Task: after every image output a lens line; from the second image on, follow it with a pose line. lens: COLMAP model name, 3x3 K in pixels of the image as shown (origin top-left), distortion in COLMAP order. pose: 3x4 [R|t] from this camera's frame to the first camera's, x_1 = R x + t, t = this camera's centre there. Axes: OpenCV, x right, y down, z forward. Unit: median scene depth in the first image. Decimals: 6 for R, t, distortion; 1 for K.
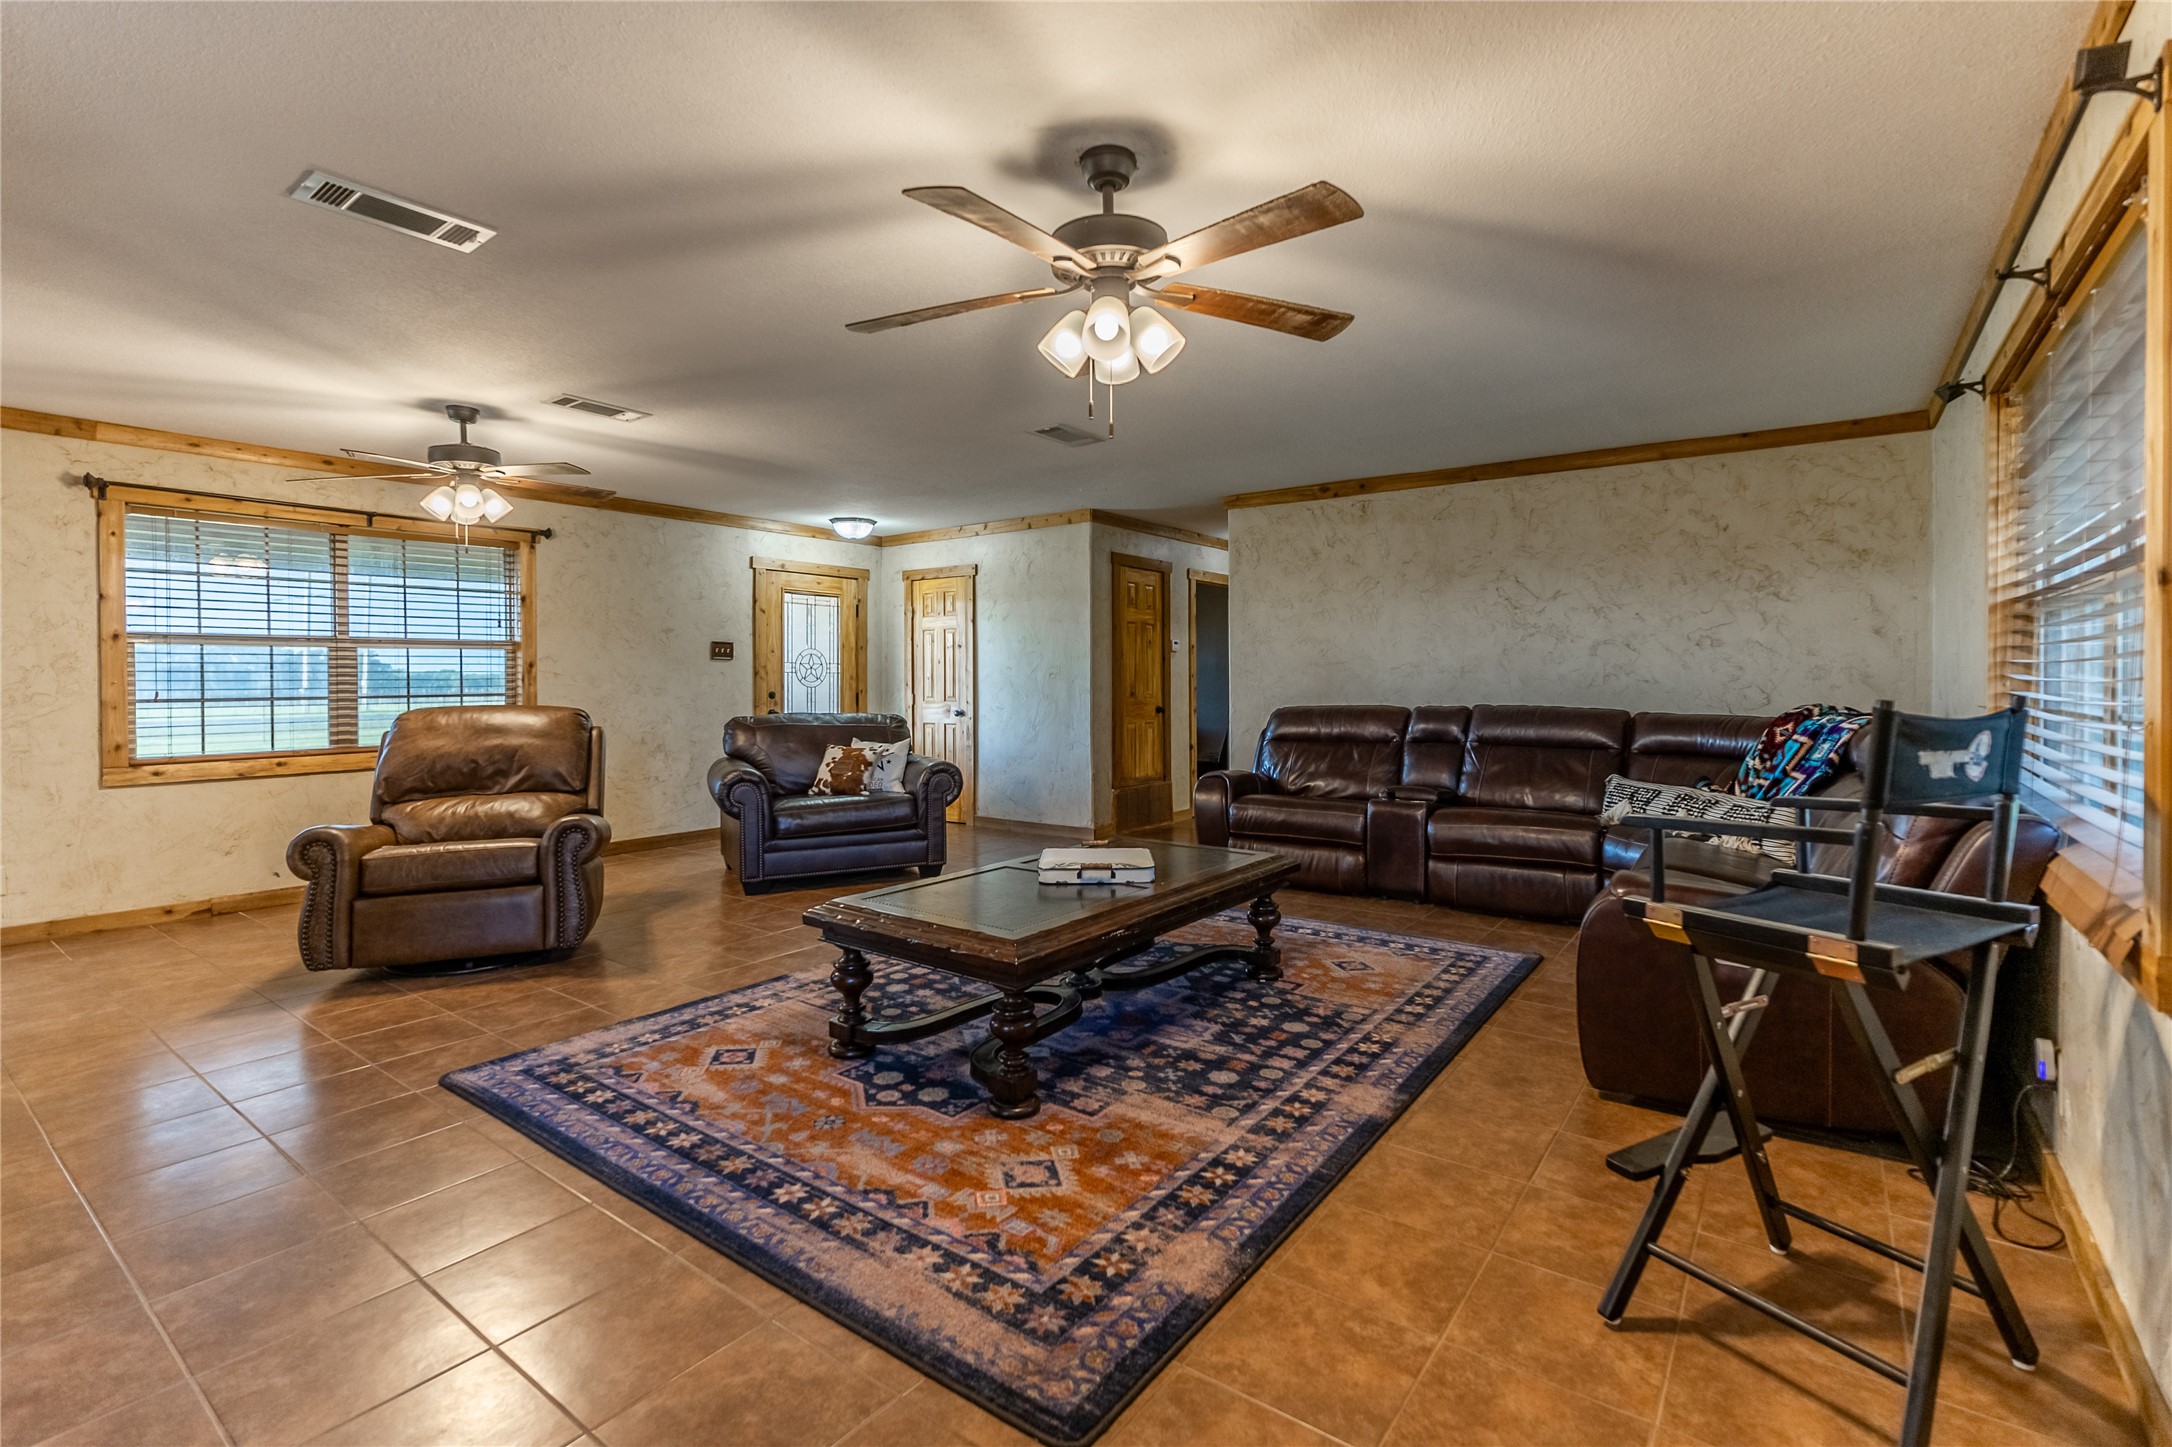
lens RADIAL K [[980.4, 0, 1086.0], [0, 980.4, 723.5], [0, 0, 1]] dist [0.000583, 0.000126]
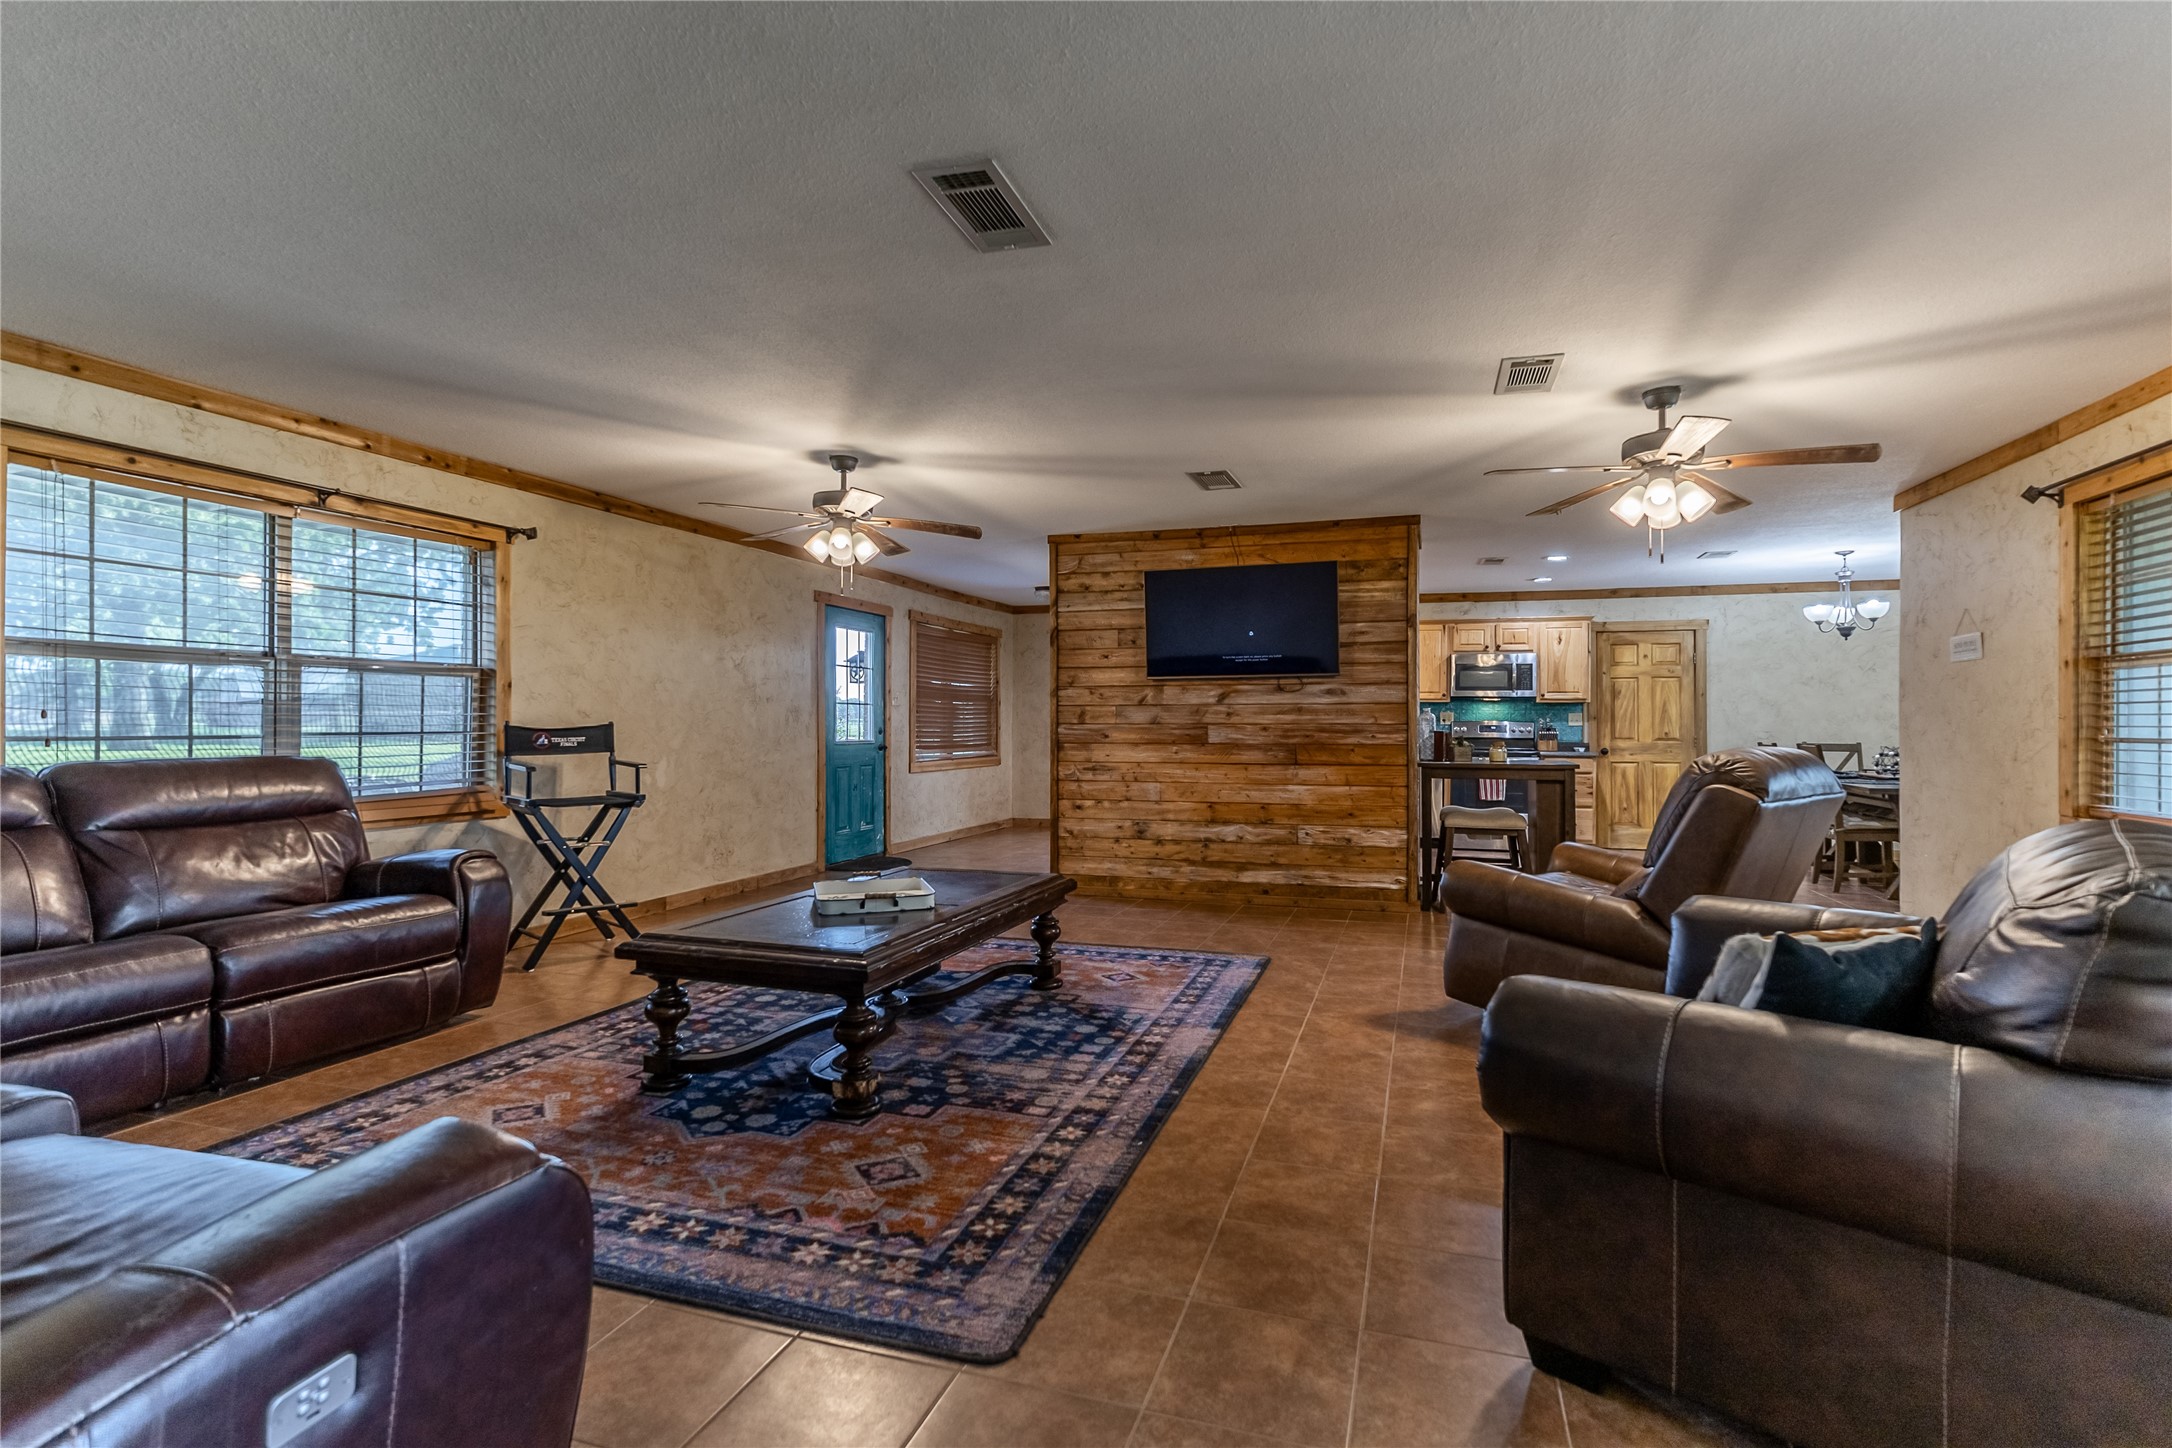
lens RADIAL K [[980.4, 0, 1086.0], [0, 980.4, 724.0], [0, 0, 1]] dist [0.000583, 0.000126]
pose [[-0.950679, 0.000979, -0.310173, 0.117945], [-0.013237, 0.998956, 0.043725, -0.081341], [0.309892, 0.045674, -0.949674, 2.069208]]
